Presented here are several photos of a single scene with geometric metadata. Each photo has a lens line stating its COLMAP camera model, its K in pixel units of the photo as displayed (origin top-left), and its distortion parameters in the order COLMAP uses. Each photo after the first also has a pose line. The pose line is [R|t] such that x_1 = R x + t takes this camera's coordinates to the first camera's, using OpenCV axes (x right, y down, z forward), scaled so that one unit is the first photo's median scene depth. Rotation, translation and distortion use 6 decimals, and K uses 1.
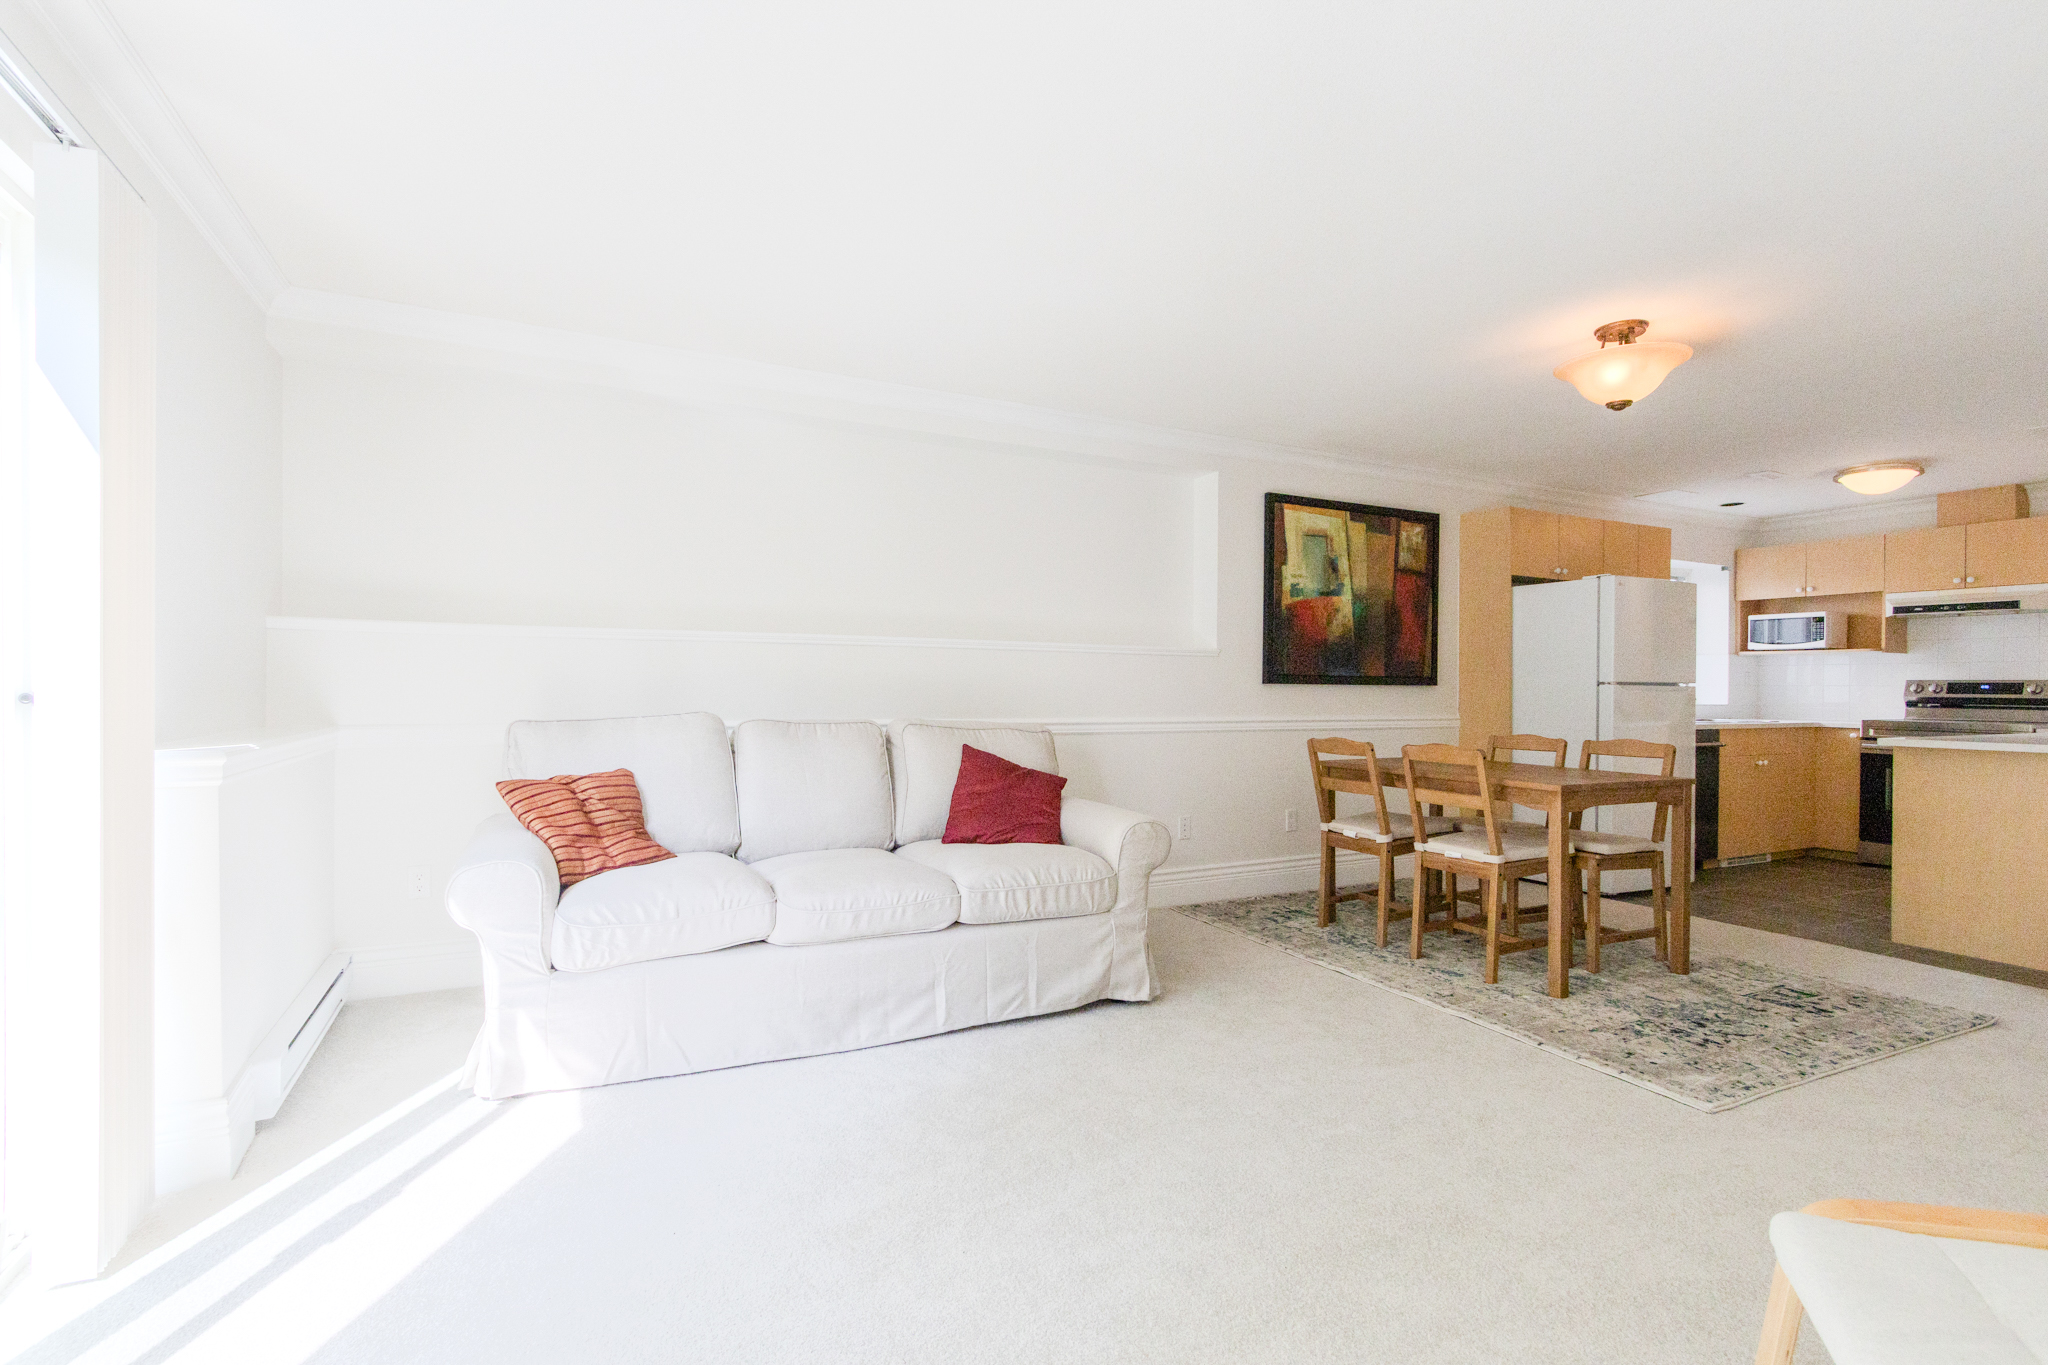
lens RADIAL K [[931.3, 0, 987.6], [0, 931.3, 689.7], [0, 0, 1]] dist [0.012071, -0.003818]
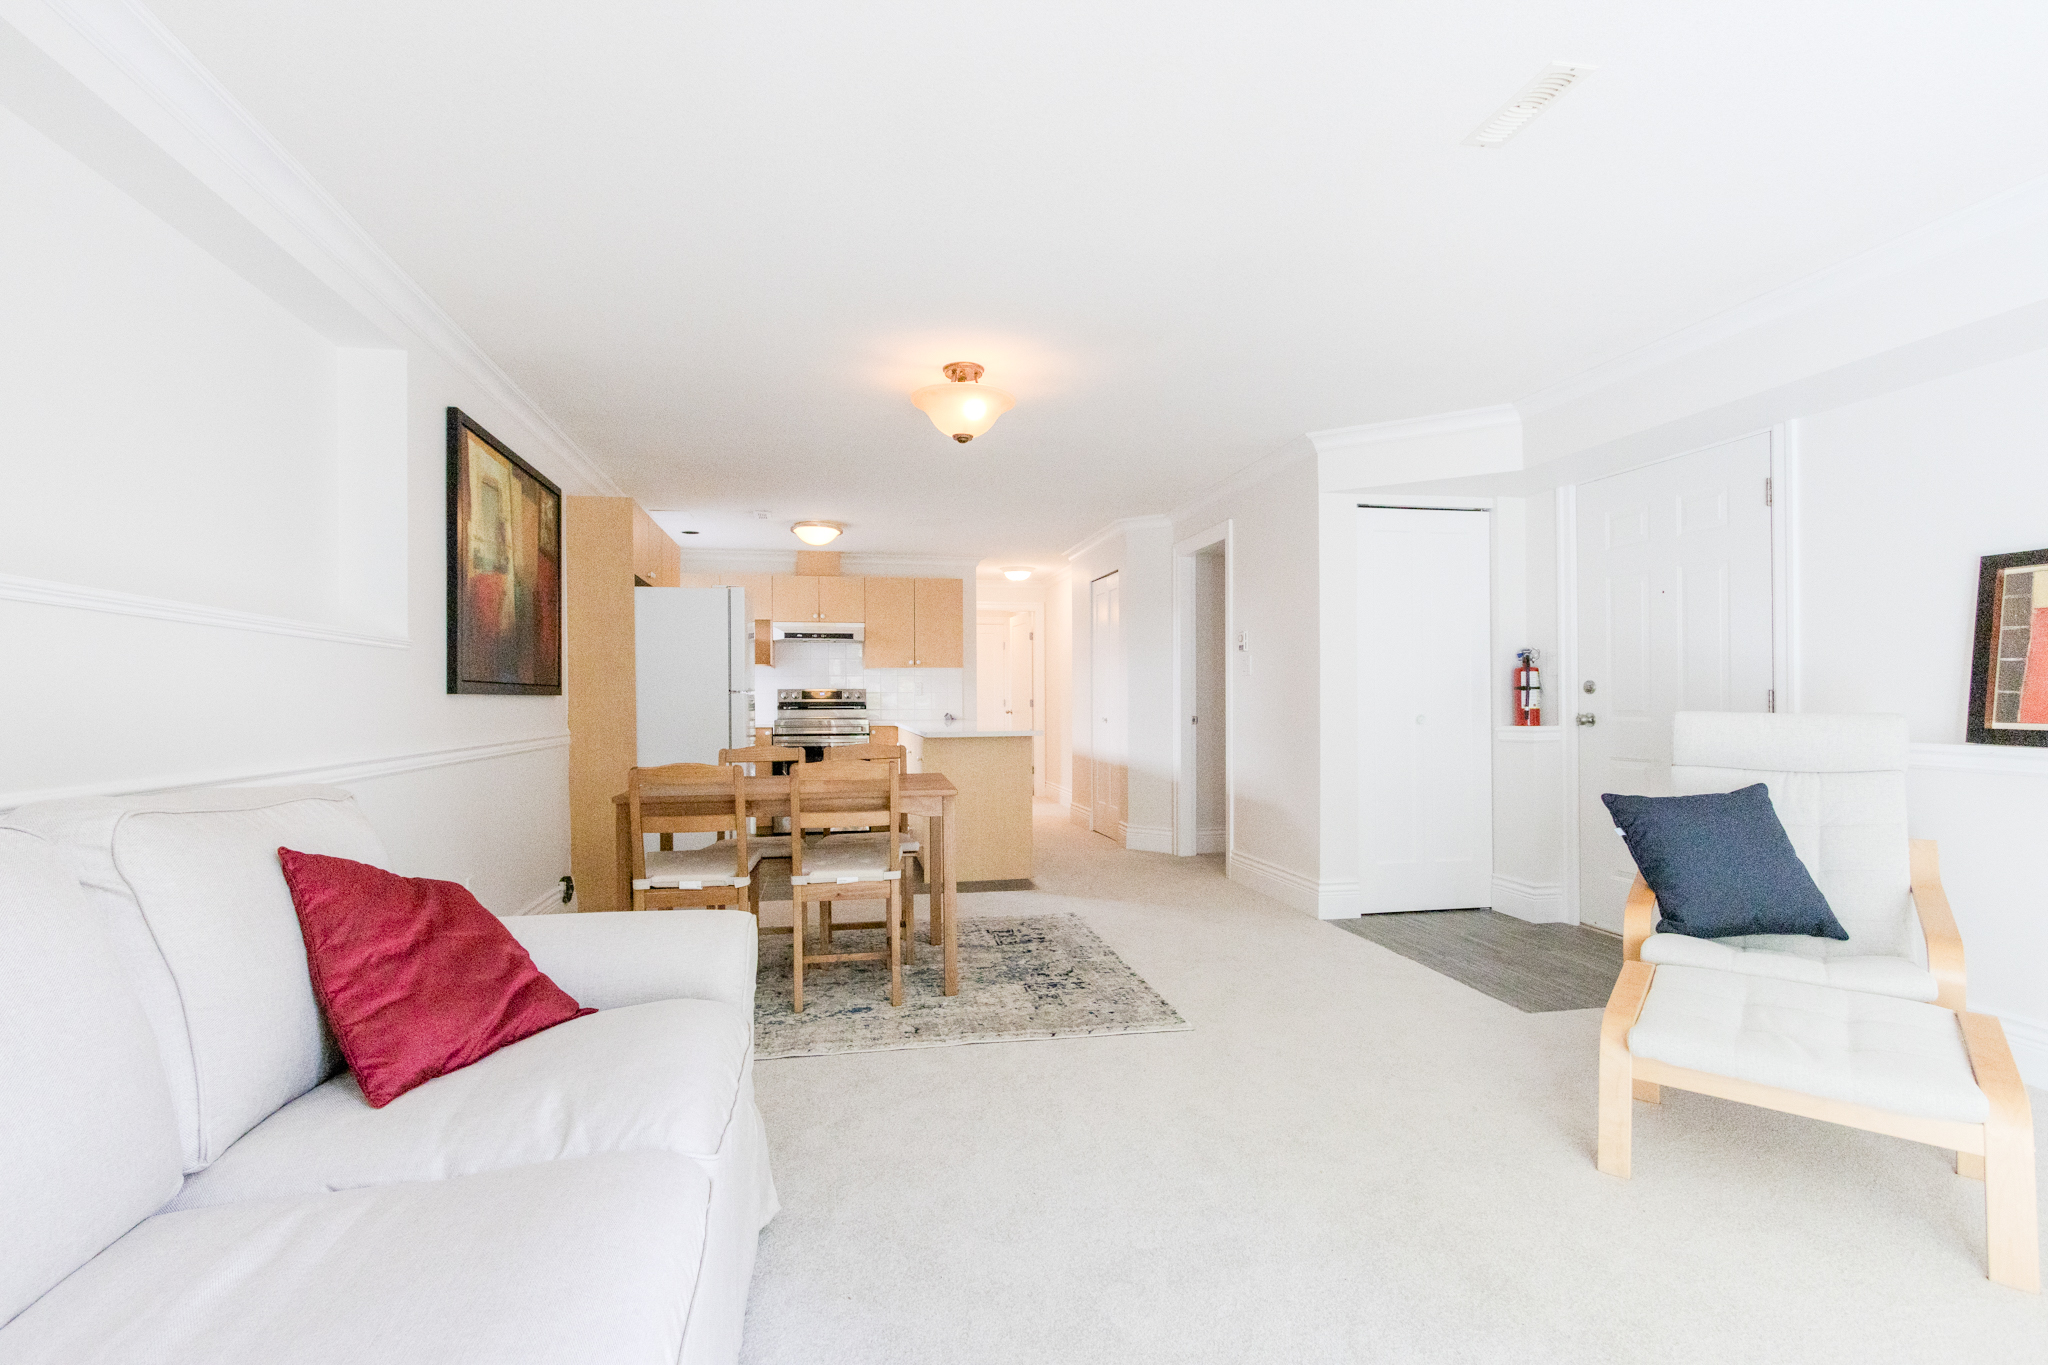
lens RADIAL K [[931.3, 0, 1030.7], [0, 931.3, 689.2], [0, 0, 1]] dist [0.012071, -0.003818]
pose [[0.252046, -0.000397, 0.967715, -0.374929], [0.012801, 0.999914, -0.002924, -0.003978], [-0.967631, 0.013125, 0.252029, 0.670692]]
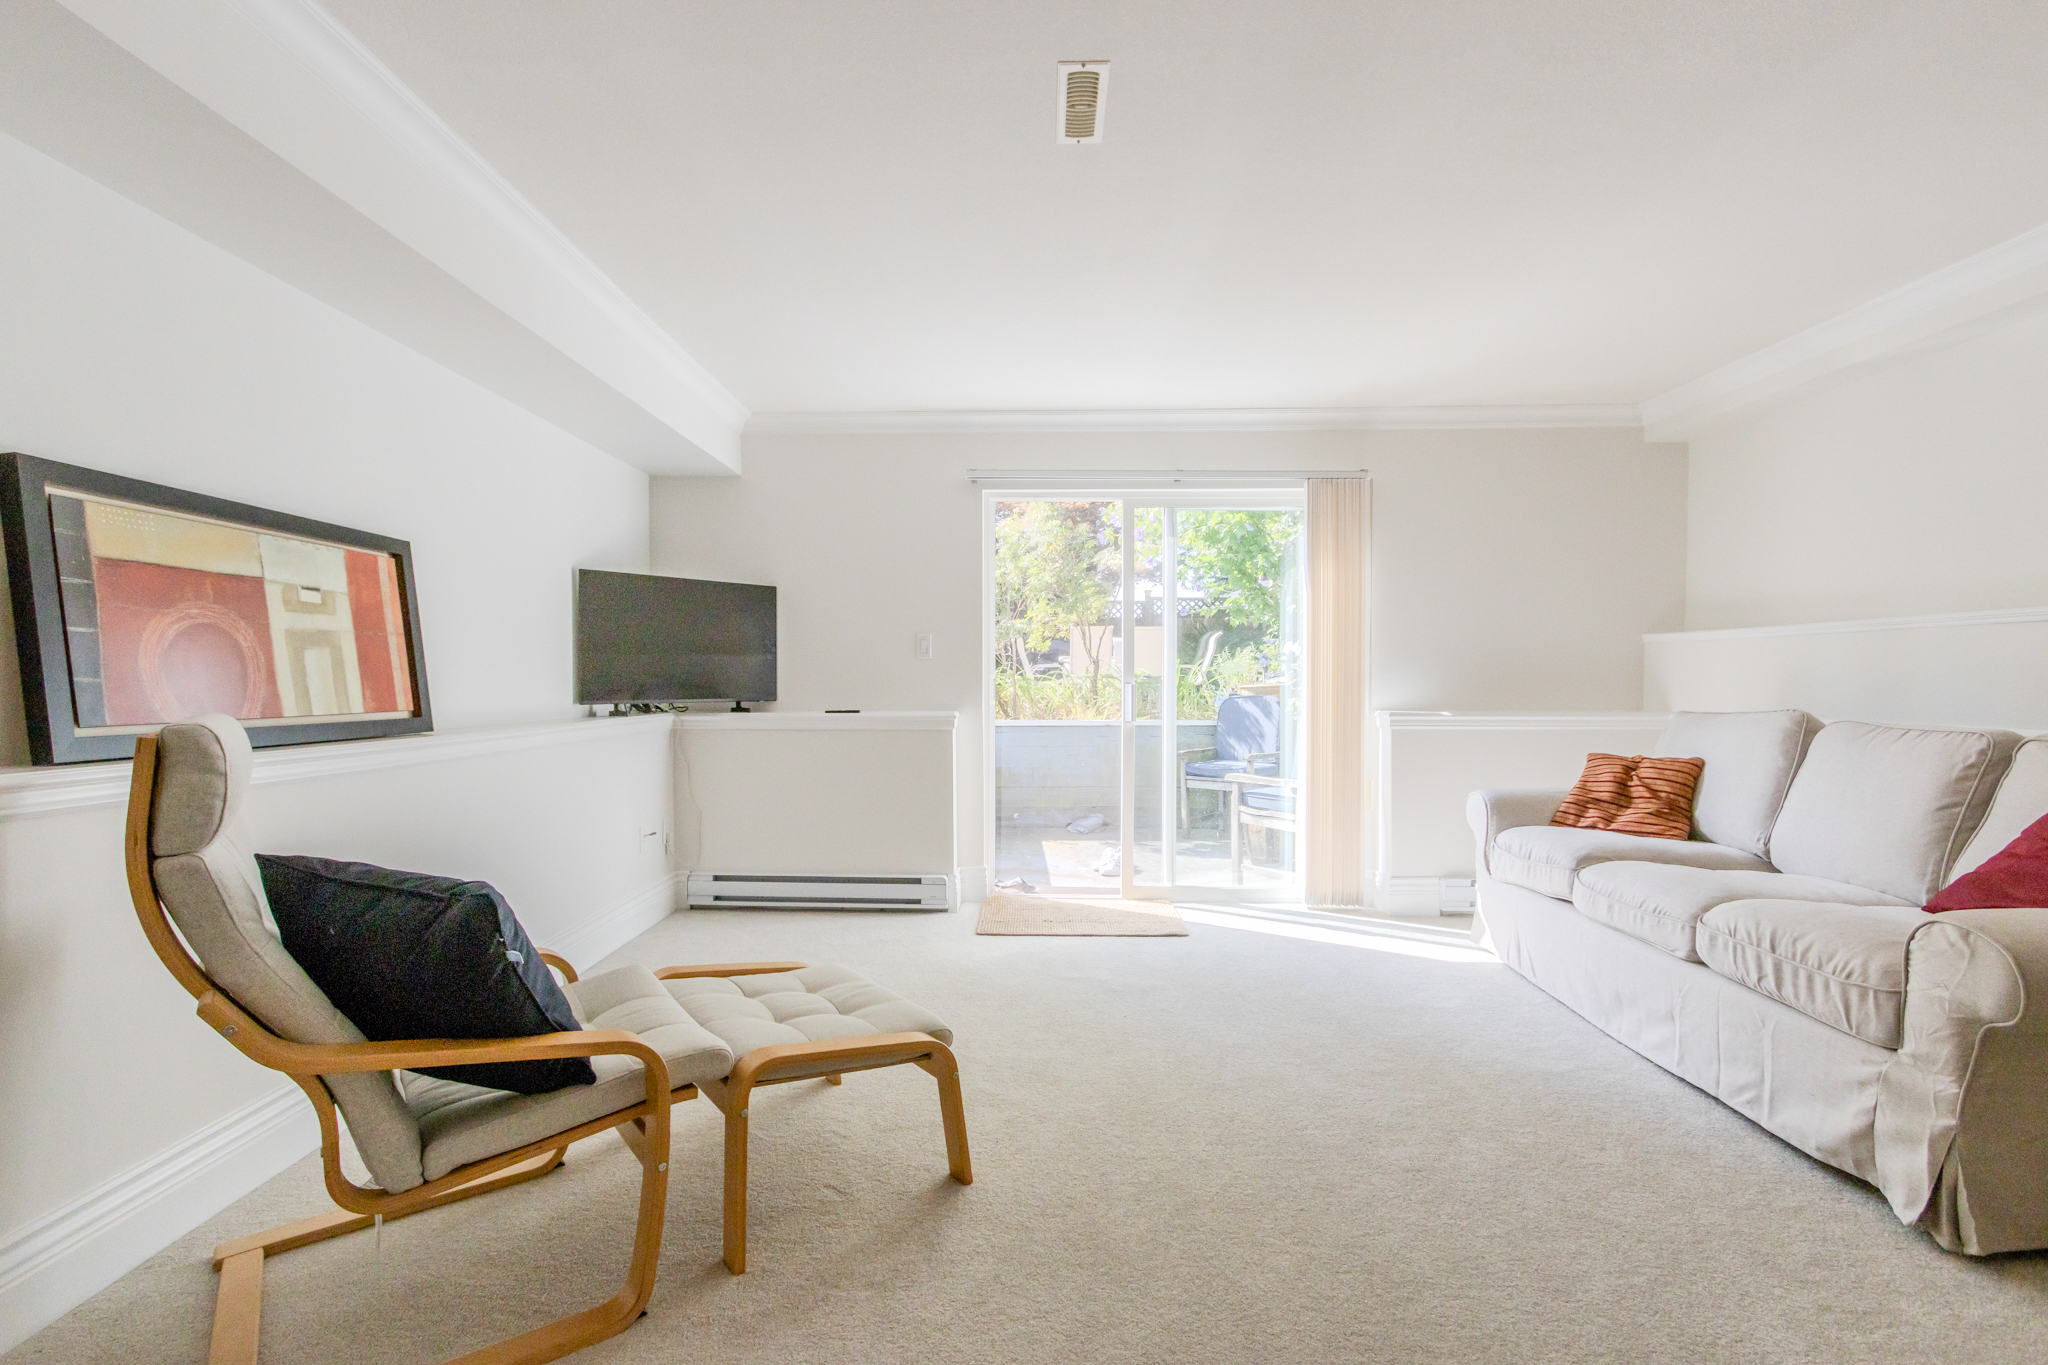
lens RADIAL K [[931.3, 0, 1002.2], [0, 931.3, 693.2], [0, 0, 1]] dist [0.012071, -0.003818]
pose [[-0.463728, 0.004360, -0.885967, 0.930511], [-0.008557, 0.999919, 0.009400, 0.005897], [0.885936, 0.011940, -0.463653, 0.766227]]
